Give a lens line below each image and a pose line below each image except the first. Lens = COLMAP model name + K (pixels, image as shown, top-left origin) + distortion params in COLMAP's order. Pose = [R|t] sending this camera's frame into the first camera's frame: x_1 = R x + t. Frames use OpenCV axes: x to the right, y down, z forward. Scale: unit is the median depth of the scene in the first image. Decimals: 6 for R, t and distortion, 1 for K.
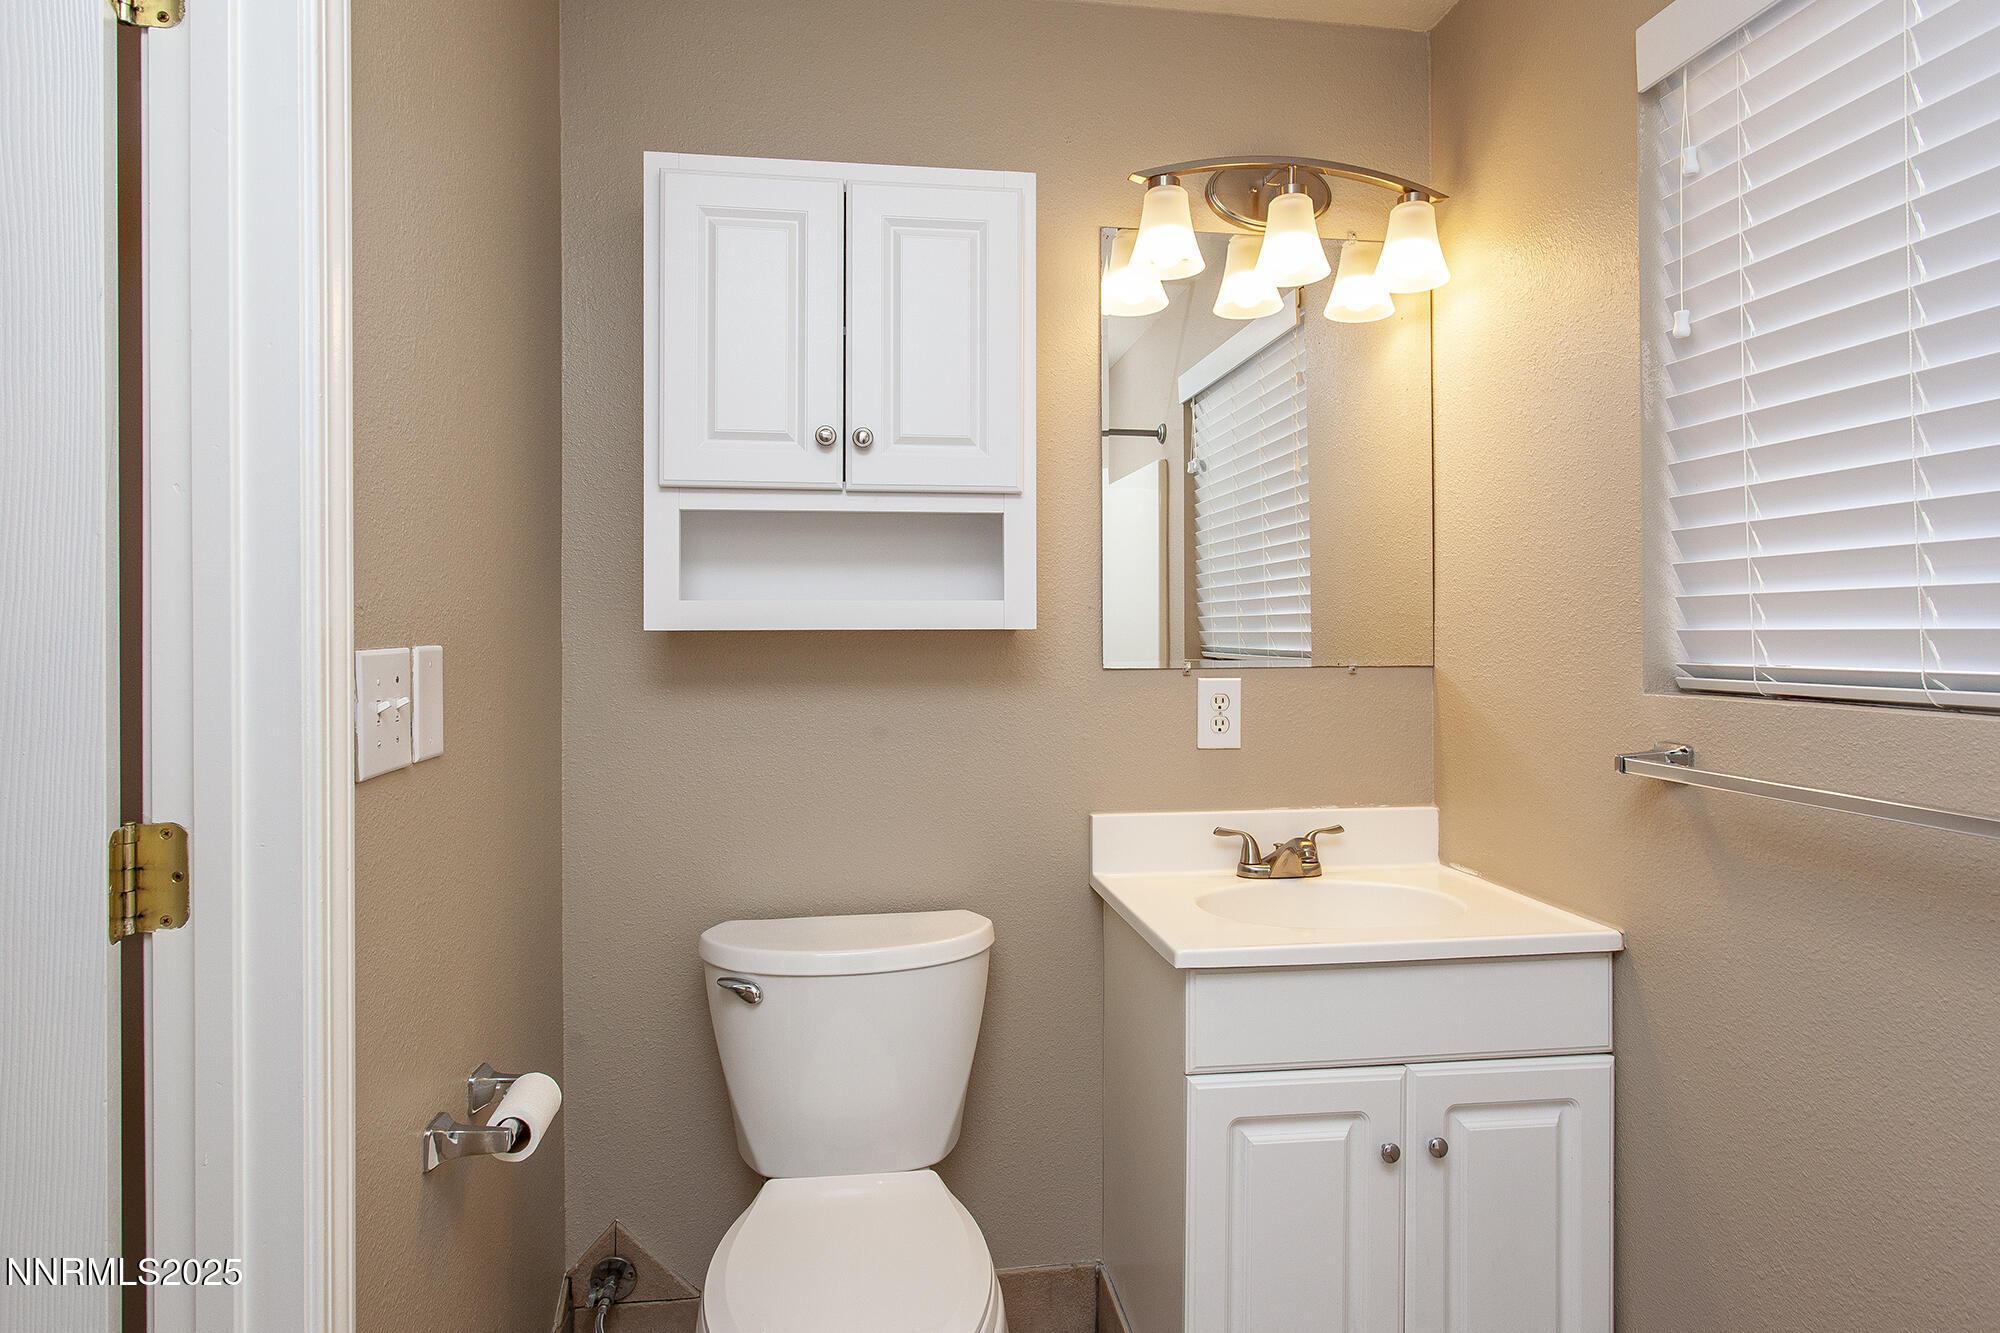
lens RADIAL K [[1111.8, 0, 974.5], [0, 1111.8, 649.5], [0, 0, 1]] dist [0.000199, 0.002099]
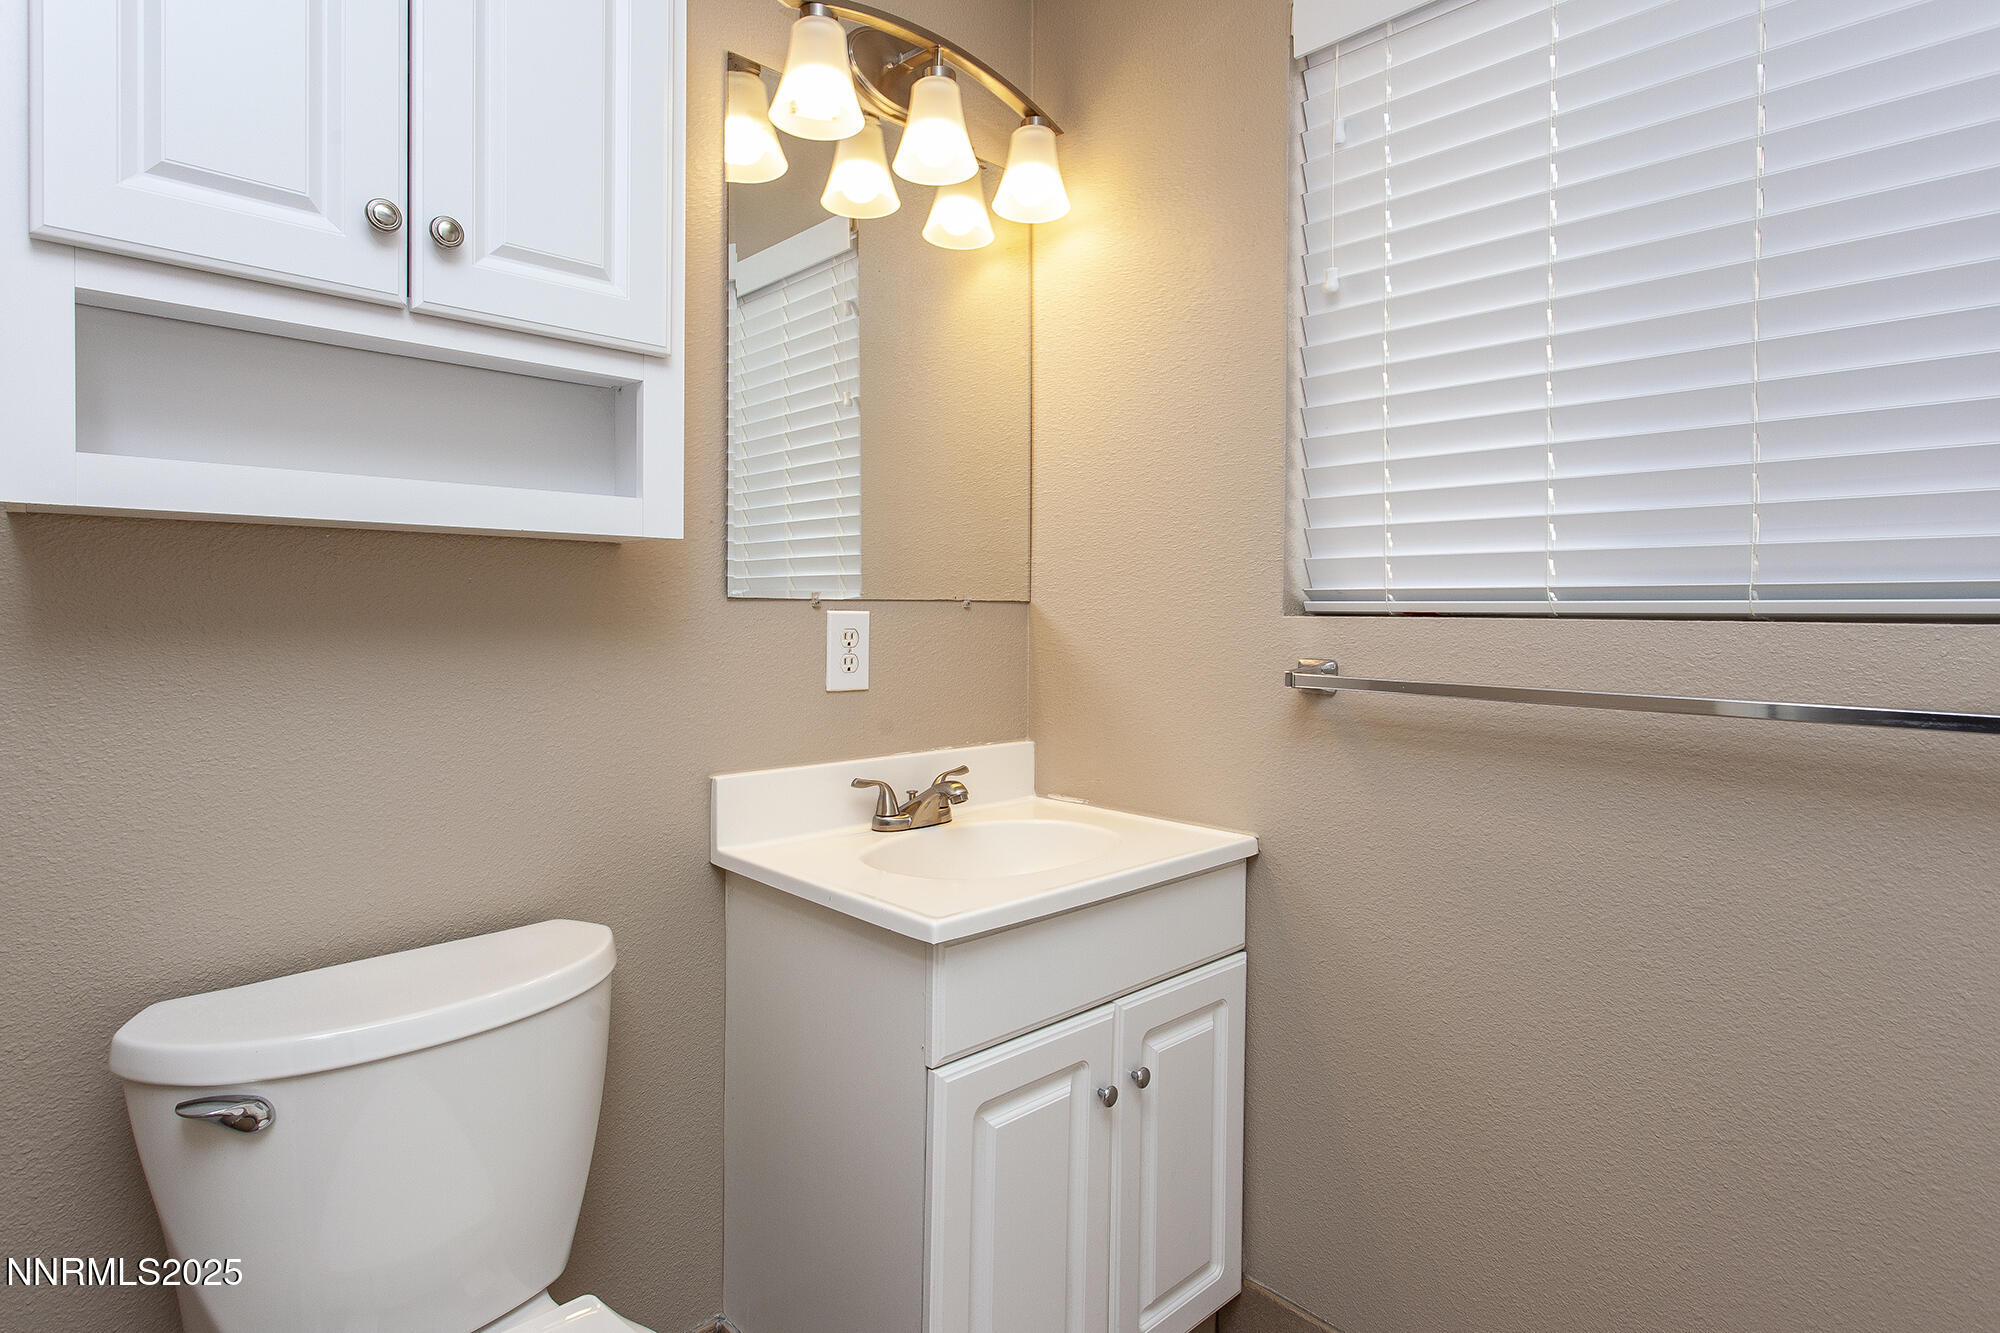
lens RADIAL K [[1050.7, 0, 1023.3], [0, 1050.7, 635.2], [0, 0, 1]] dist [-0.000490, -0.000882]
pose [[0.803963, -0.007837, 0.594627, -0.188289], [-0.000111, 0.999911, 0.013328, 0.038817], [-0.594679, -0.010781, 0.803891, 0.279984]]
